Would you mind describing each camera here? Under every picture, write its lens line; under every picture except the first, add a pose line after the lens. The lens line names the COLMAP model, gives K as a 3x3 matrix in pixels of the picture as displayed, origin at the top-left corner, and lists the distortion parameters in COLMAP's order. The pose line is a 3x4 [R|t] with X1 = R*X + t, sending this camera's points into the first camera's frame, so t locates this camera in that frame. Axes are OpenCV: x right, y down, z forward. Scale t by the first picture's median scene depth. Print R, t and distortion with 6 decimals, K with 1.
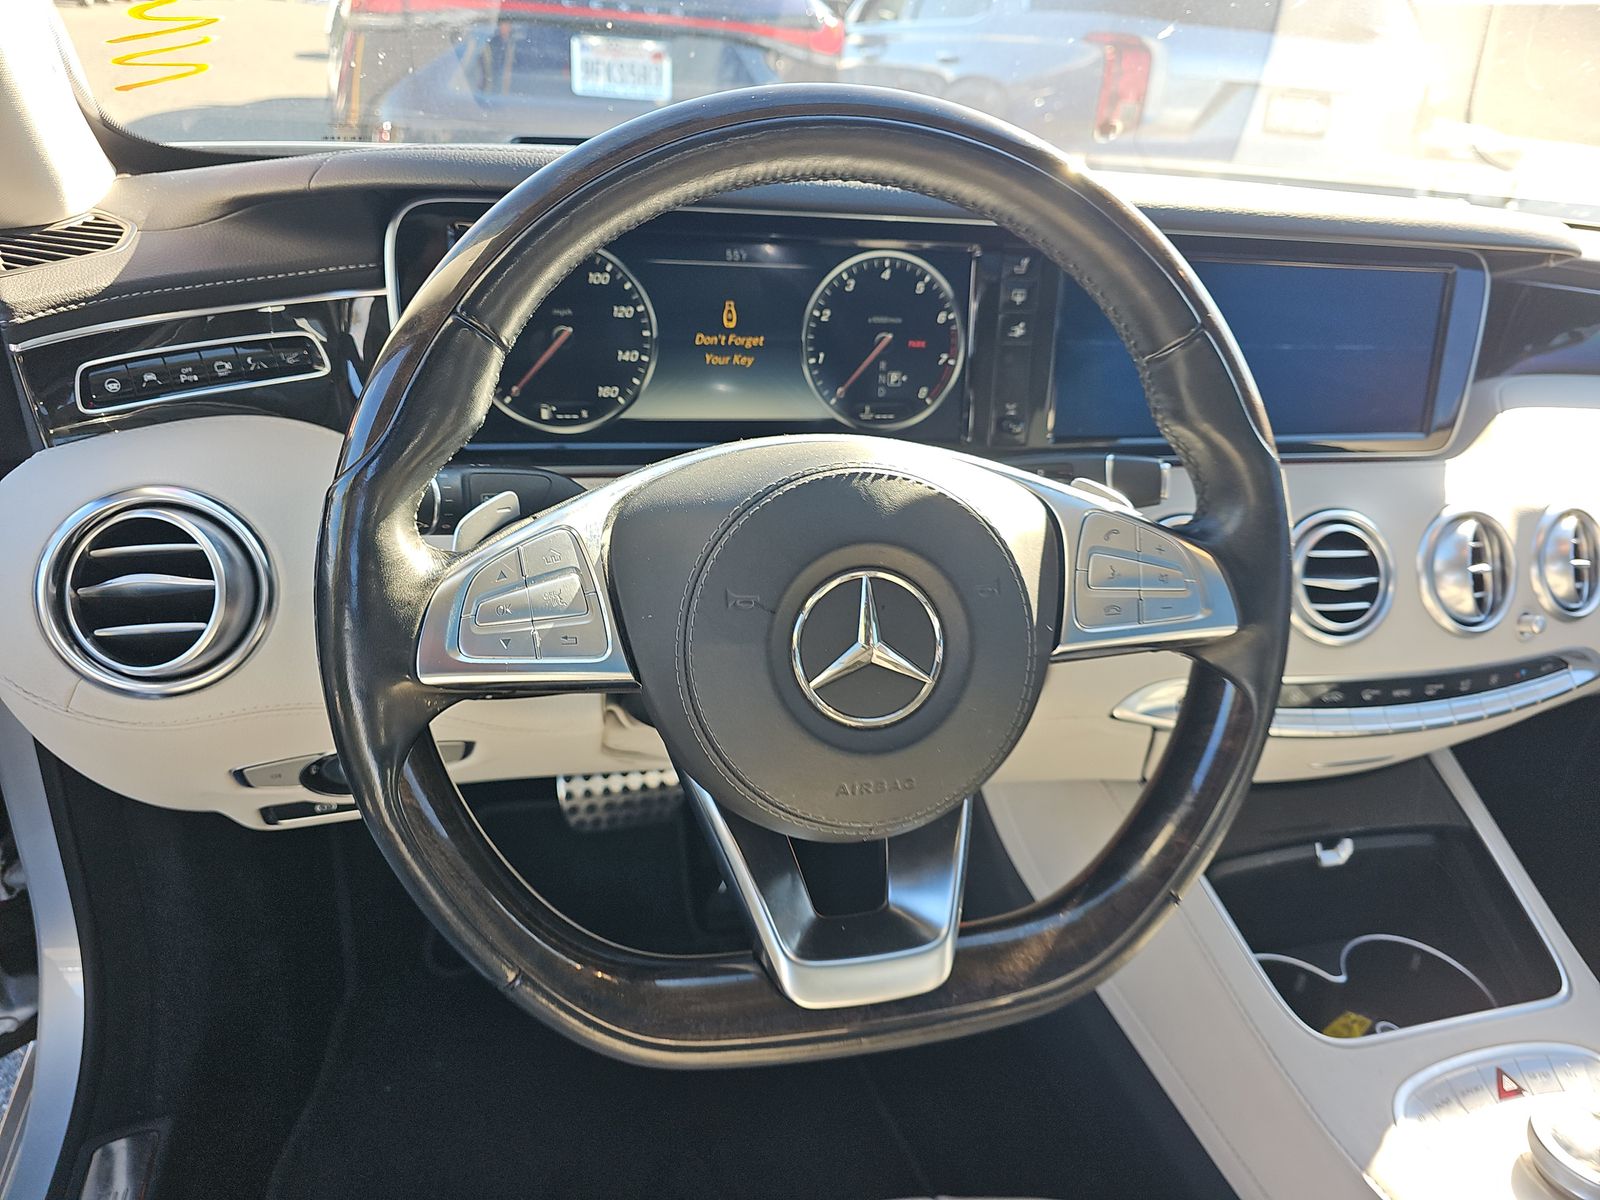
lens RADIAL K [[1097.6, 0, 785.2], [0, 1097.6, 598.6], [0, 0, 1]] dist [0.028678, -0.037852]
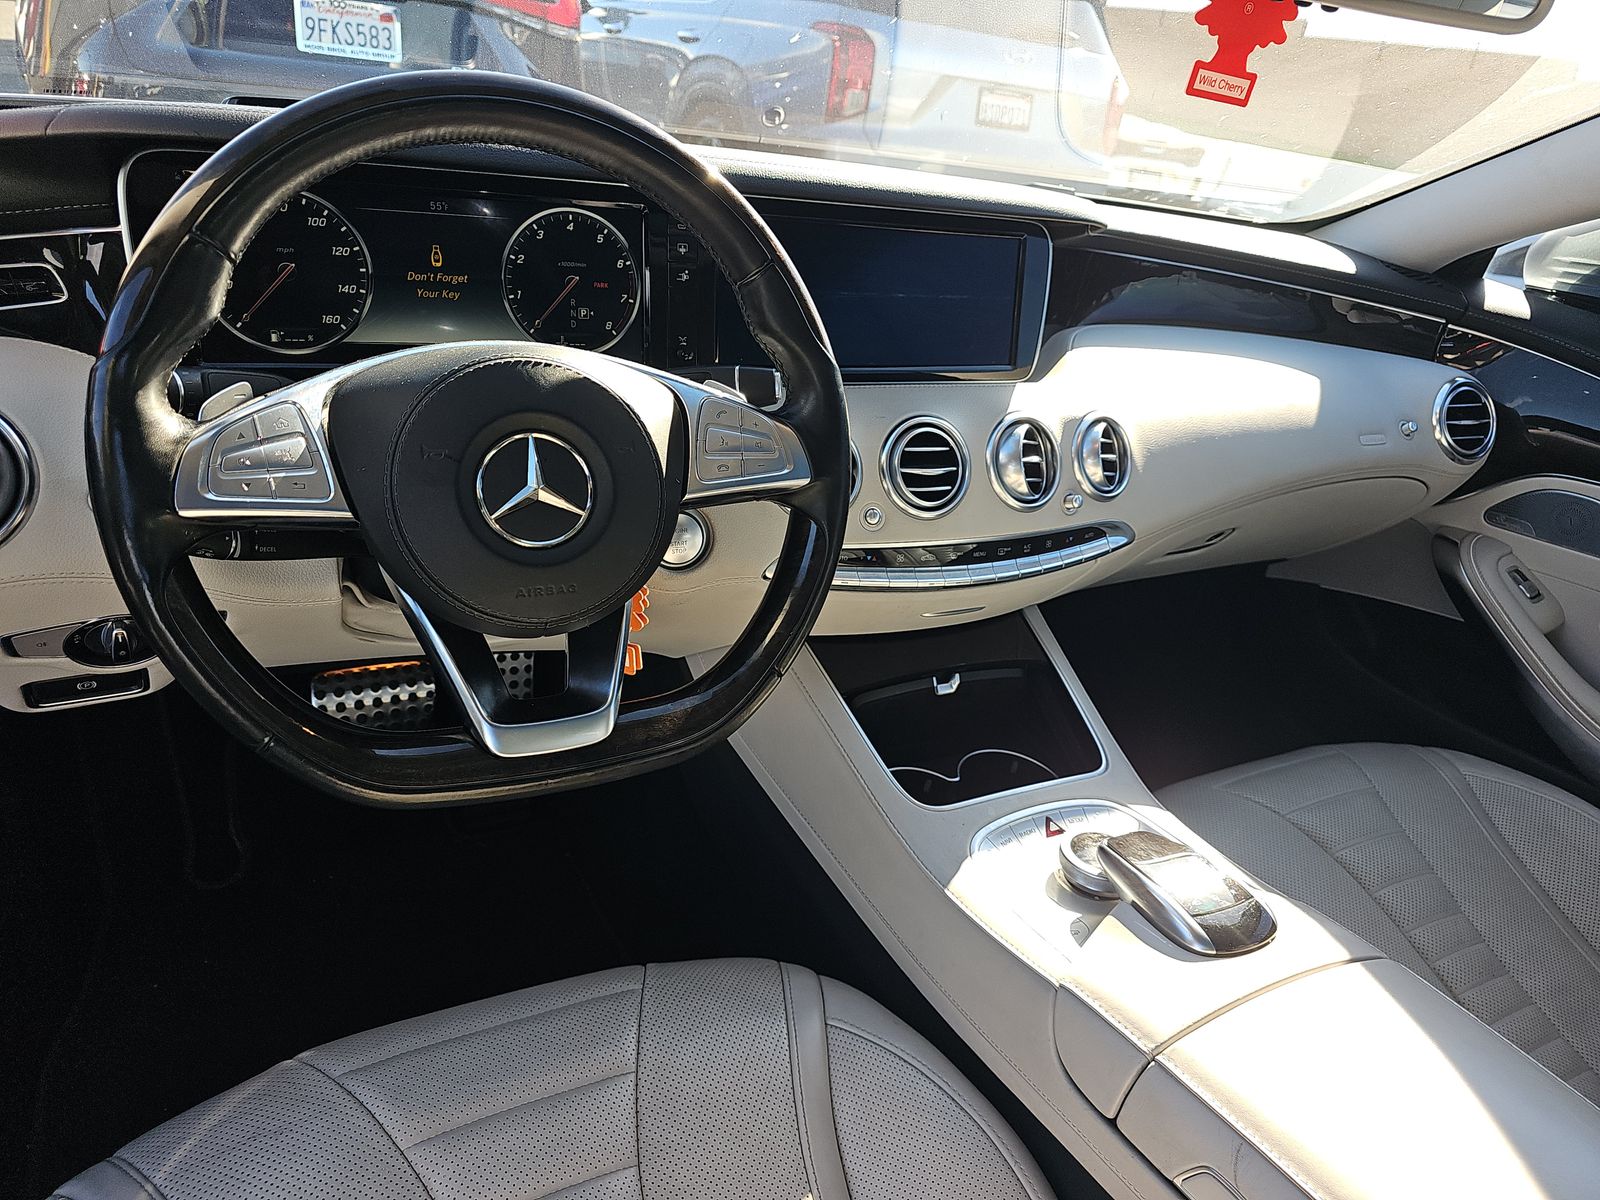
lens RADIAL K [[1097.6, 0, 802.9], [0, 1097.6, 607.3], [0, 0, 1]] dist [0.028678, -0.037852]
pose [[0.976064, -0.048472, 0.212014, 0.067545], [0.043175, 0.998631, 0.029548, 0.107608], [-0.213156, -0.019687, 0.976820, -0.270308]]
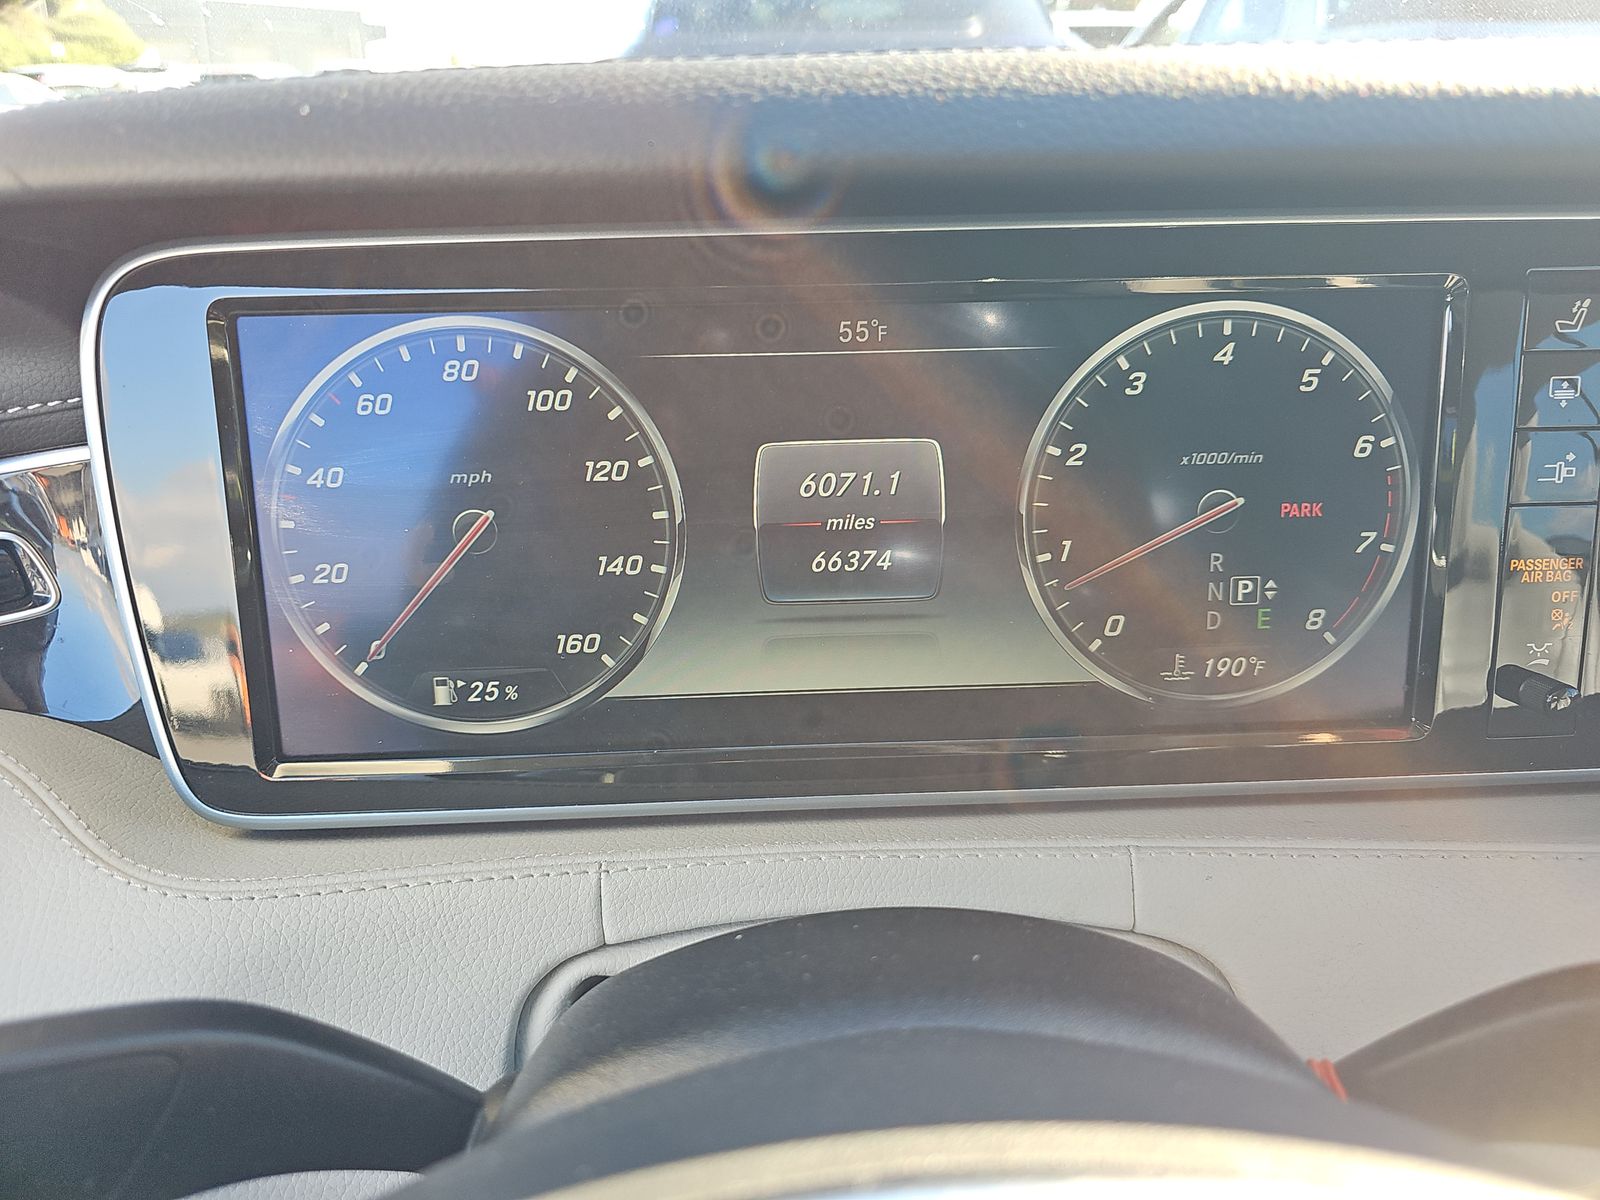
lens RADIAL K [[1097.6, 0, 807.2], [0, 1097.6, 613.0], [0, 0, 1]] dist [0.028678, -0.037852]
pose [[0.969348, 0.003887, -0.245659, 0.042658], [-0.017060, 0.998526, -0.051516, -0.179687], [0.245097, 0.054128, 0.967986, 0.585005]]
